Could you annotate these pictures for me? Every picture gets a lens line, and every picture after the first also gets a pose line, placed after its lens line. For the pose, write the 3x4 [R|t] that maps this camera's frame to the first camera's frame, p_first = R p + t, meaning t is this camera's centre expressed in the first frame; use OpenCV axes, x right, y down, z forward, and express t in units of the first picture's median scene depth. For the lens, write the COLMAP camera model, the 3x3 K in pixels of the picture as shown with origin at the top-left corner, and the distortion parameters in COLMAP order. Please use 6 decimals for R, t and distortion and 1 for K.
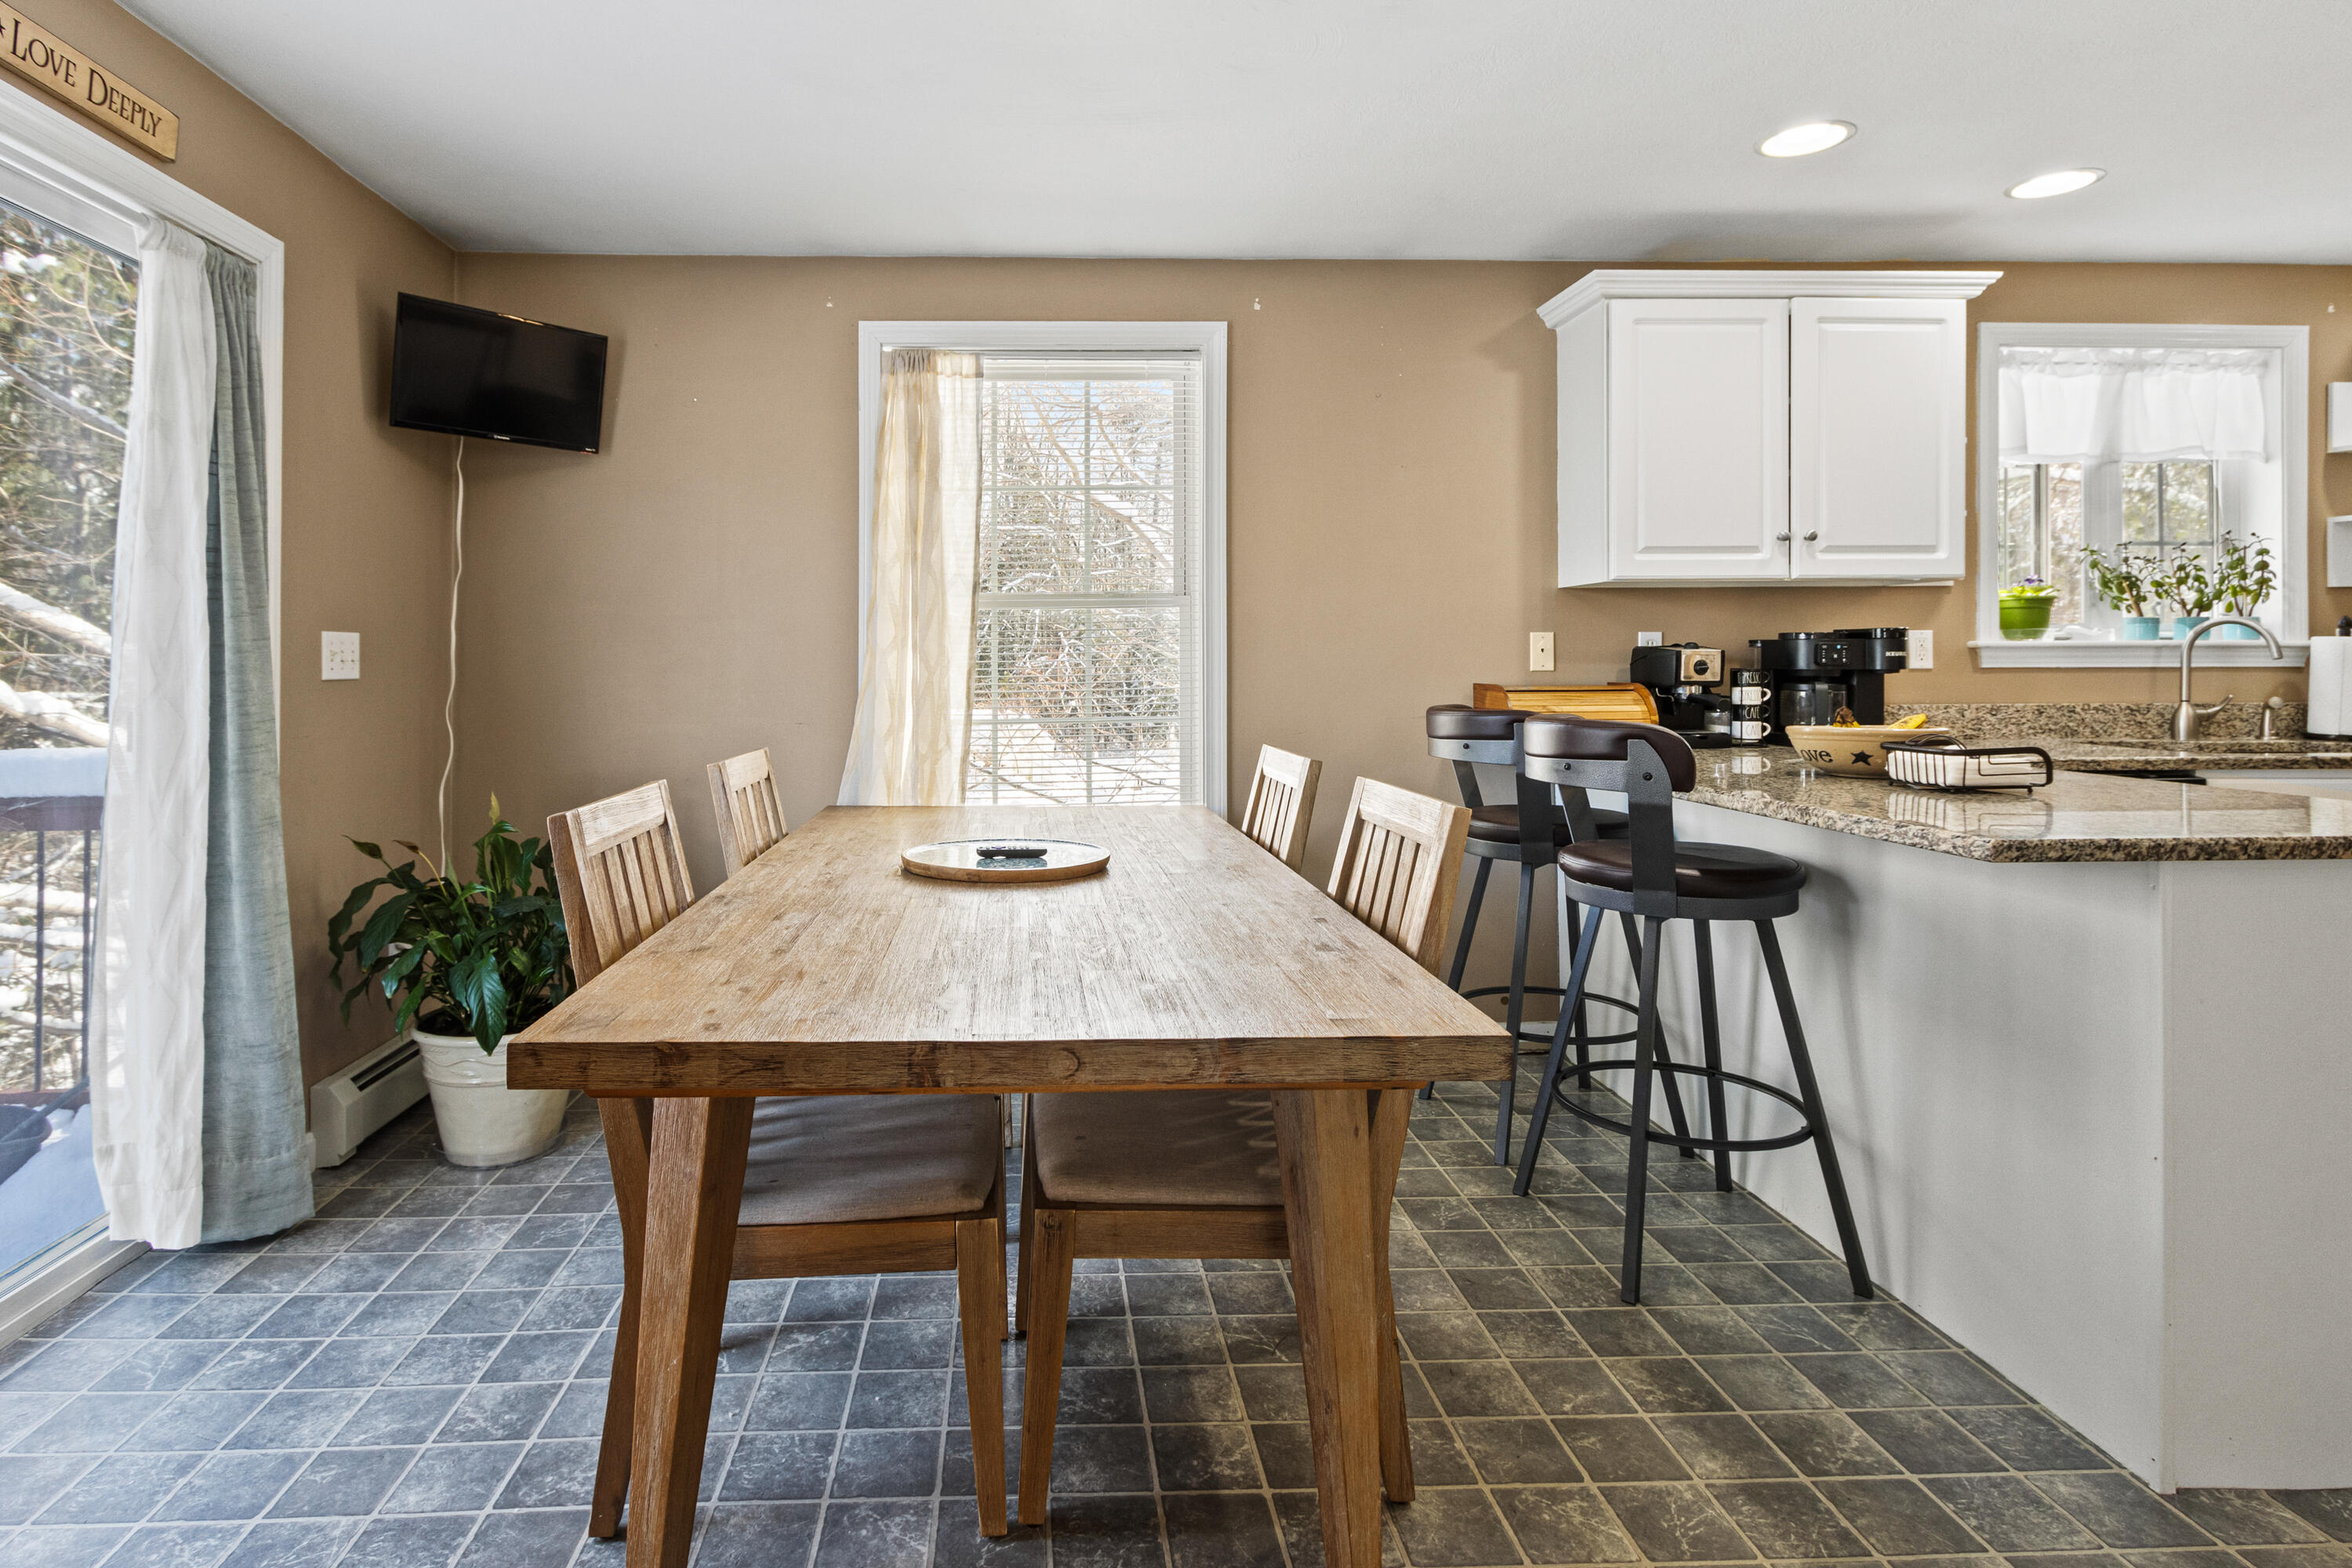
lens RADIAL K [[1253.3, 0, 1064.8], [0, 1253.3, 663.5], [0, 0, 1]] dist [0.010555, -0.005374]
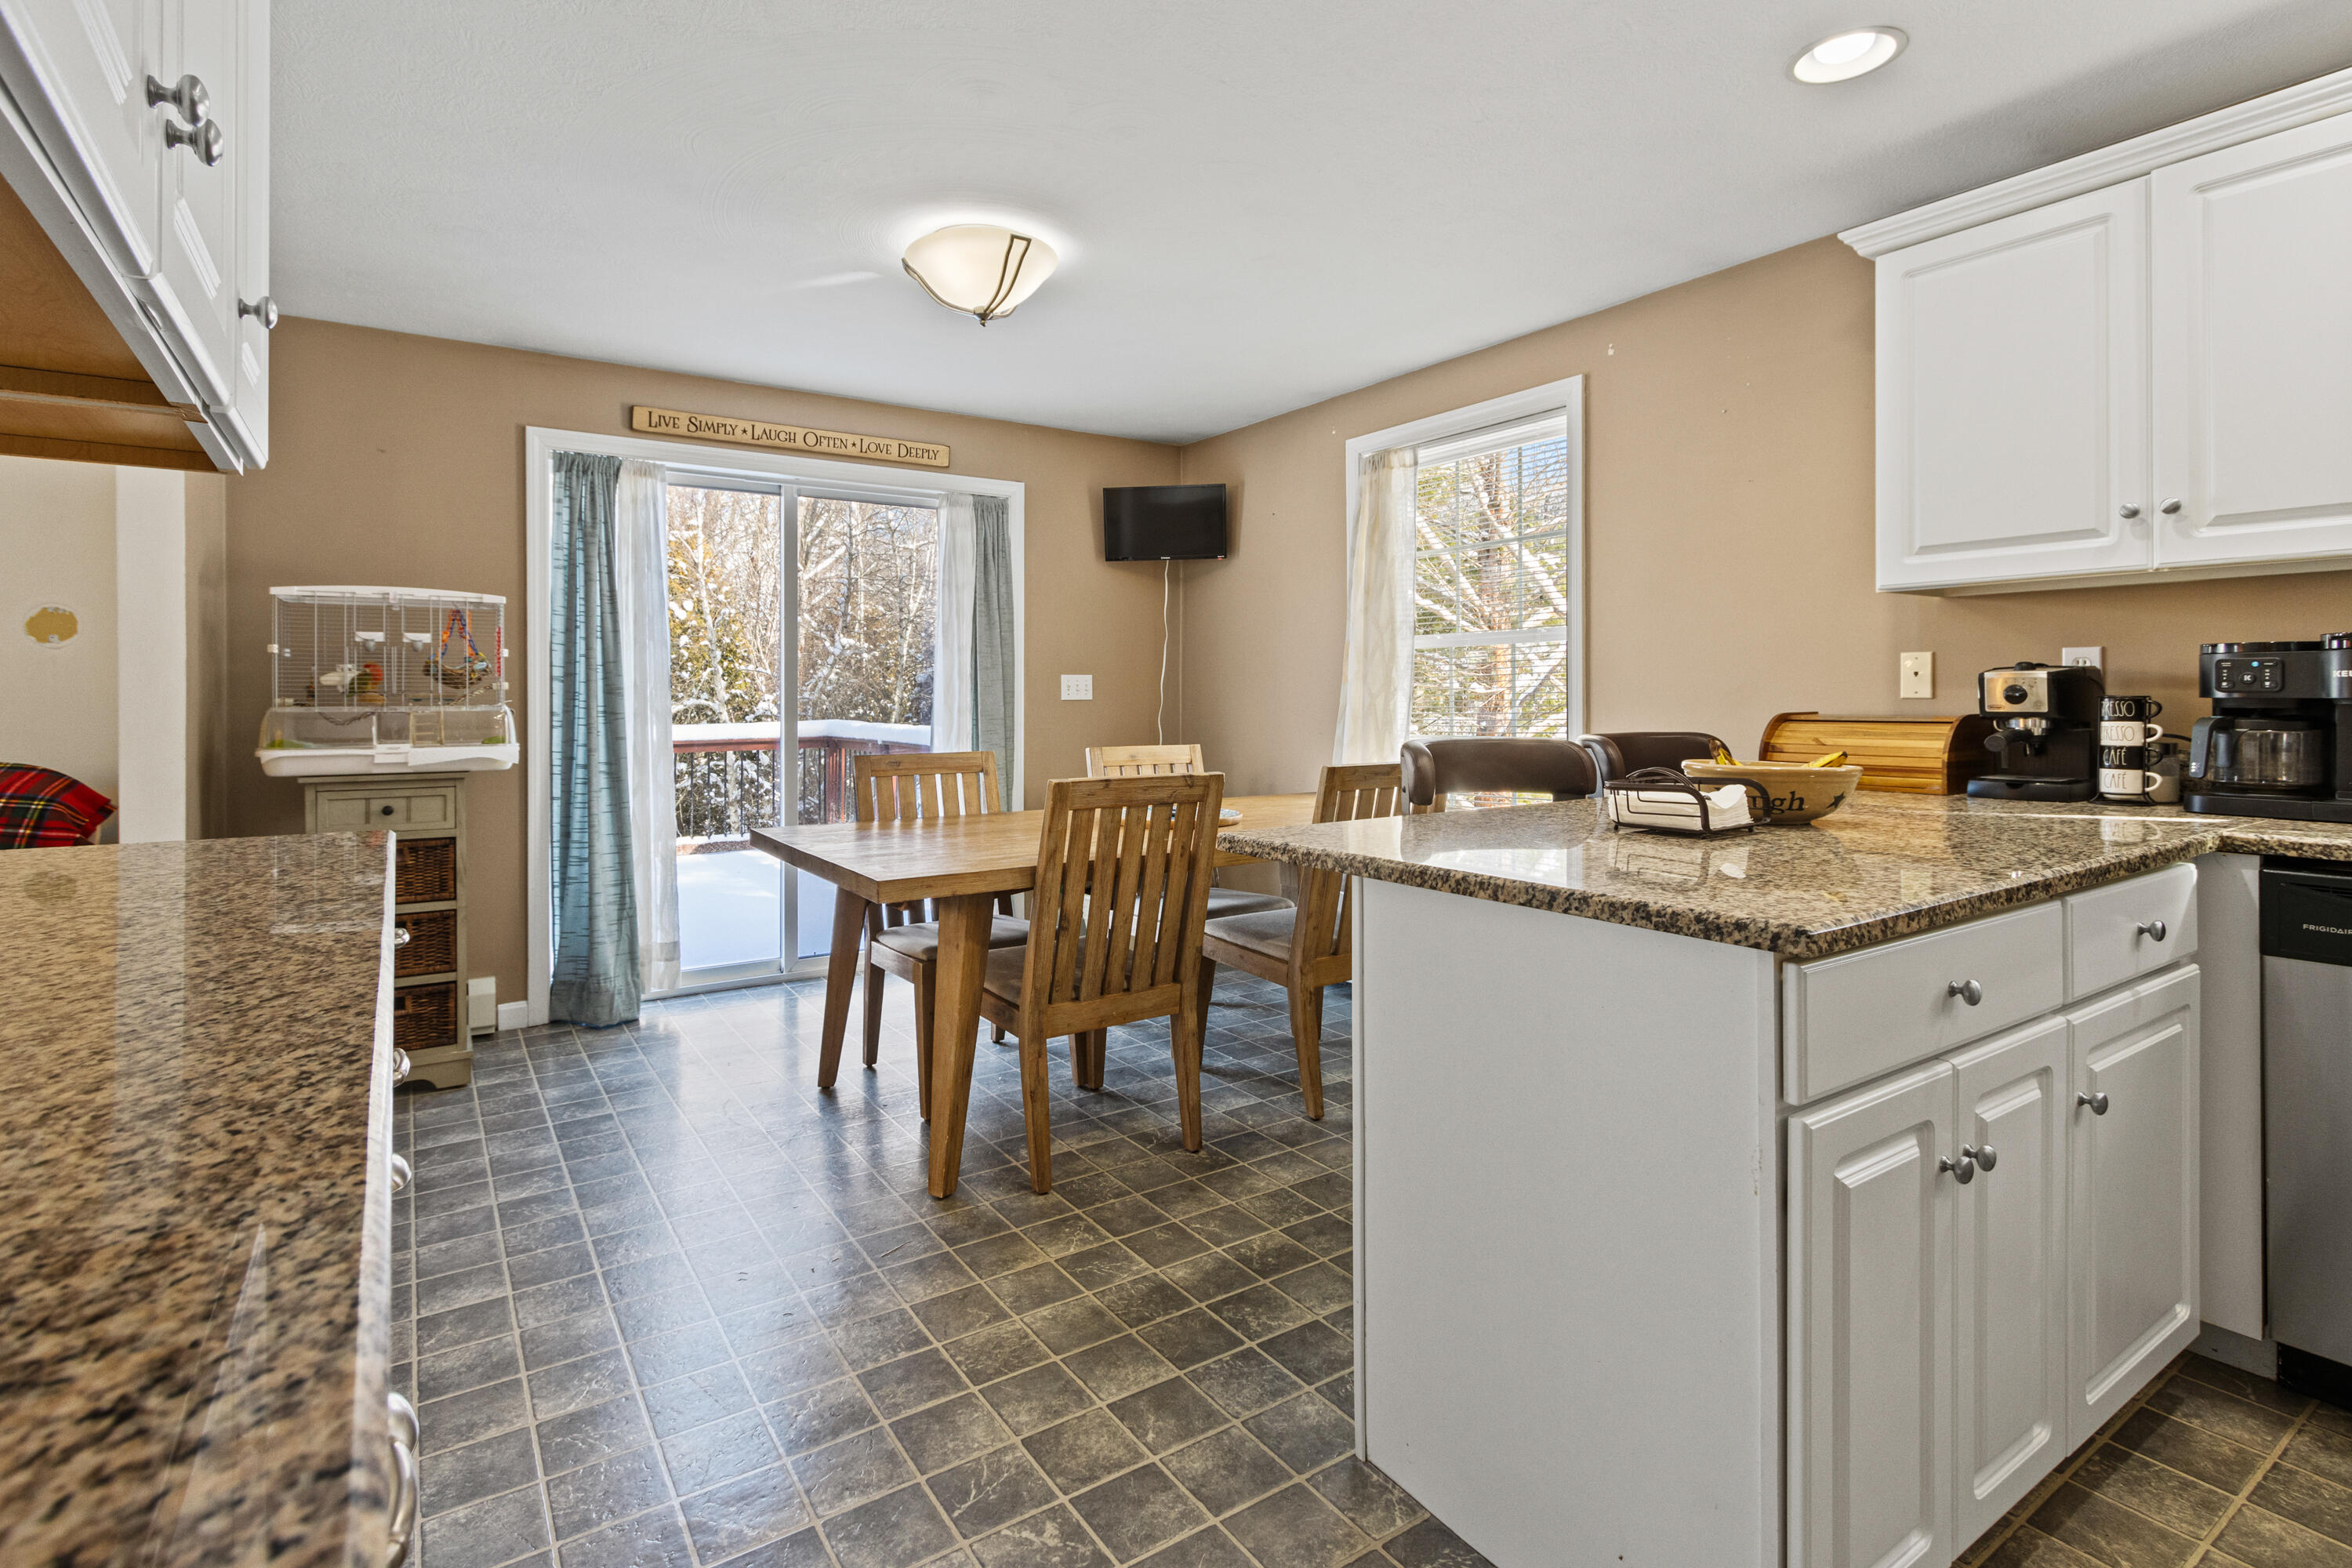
lens RADIAL K [[1152.5, 0, 1139.4], [0, 1152.5, 707.7], [0, 0, 1]] dist [0.004525, 0.000523]
pose [[0.504668, 0.011004, -0.863243, 0.842070], [0.001783, 0.999903, 0.013788, 0.000222], [0.863311, -0.008497, 0.504600, 0.176520]]
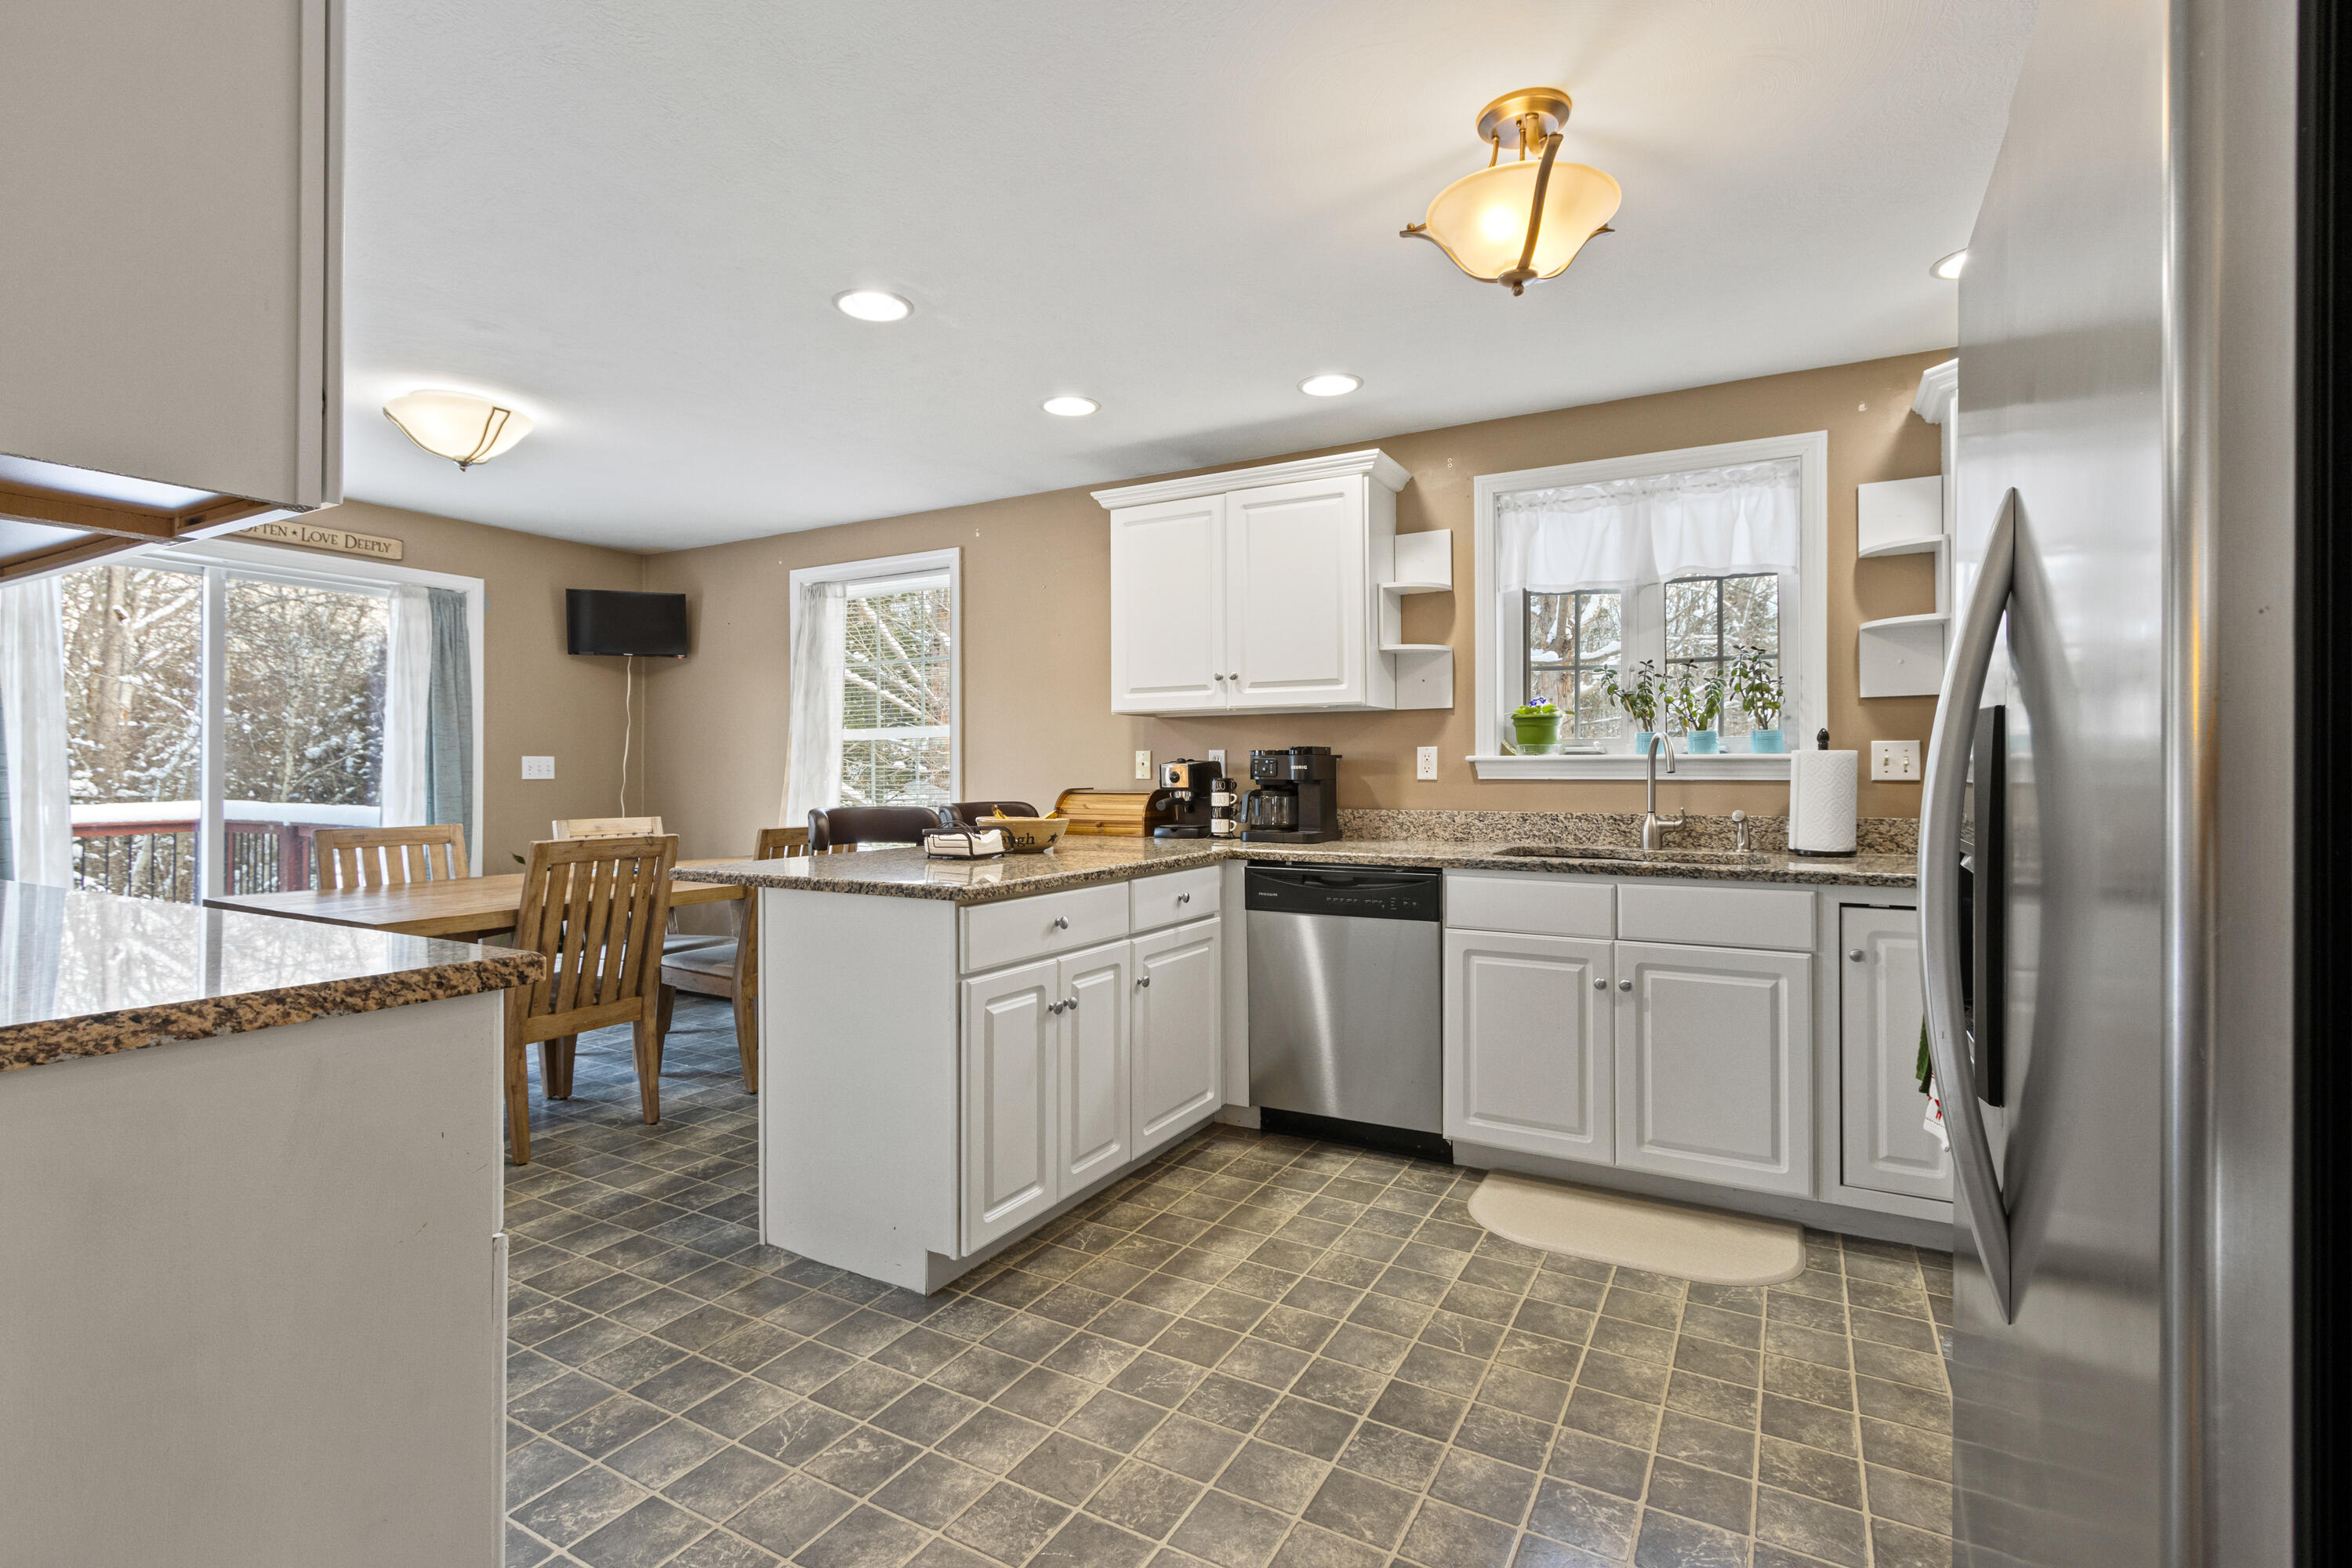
lens RADIAL K [[1152.5, 0, 1177.6], [0, 1152.5, 771.3], [0, 0, 1]] dist [0.004525, 0.000523]
pose [[0.840889, 0.002725, -0.541201, 1.160680], [-0.002284, 0.999996, 0.001486, -0.005217], [0.541204, -0.000014, 0.840892, -0.025516]]
